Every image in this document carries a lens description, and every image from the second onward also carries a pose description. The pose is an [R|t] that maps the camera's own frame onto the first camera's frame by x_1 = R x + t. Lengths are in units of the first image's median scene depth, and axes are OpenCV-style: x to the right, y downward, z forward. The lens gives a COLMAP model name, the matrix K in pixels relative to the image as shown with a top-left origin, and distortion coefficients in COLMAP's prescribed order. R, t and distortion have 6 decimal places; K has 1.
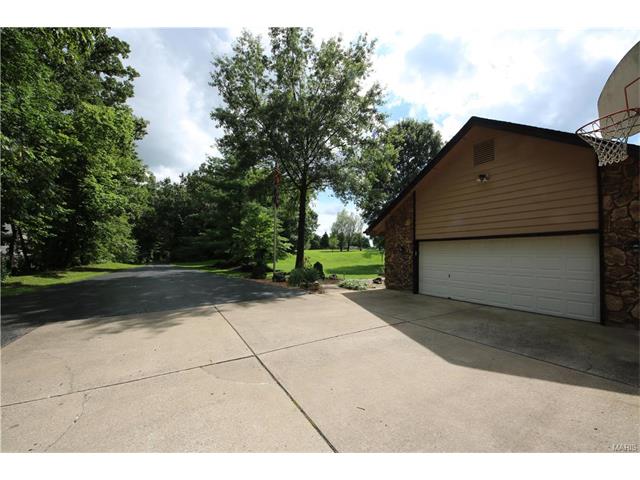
lens RADIAL K [[235.1, 0, 320.0], [0, 235.1, 248.0], [0, 0, 1]] dist [0.014793, -0.017156]
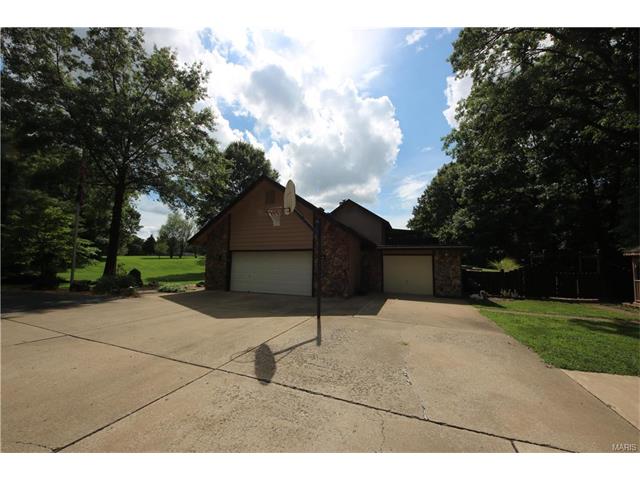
lens RADIAL K [[235.1, 0, 320.0], [0, 235.1, 248.0], [0, 0, 1]] dist [0.014793, -0.017156]
pose [[0.800086, 0.039157, 0.598606, 0.011150], [-0.020183, 0.999060, -0.038377, -0.003426], [-0.599546, 0.018623, 0.800124, -0.170144]]
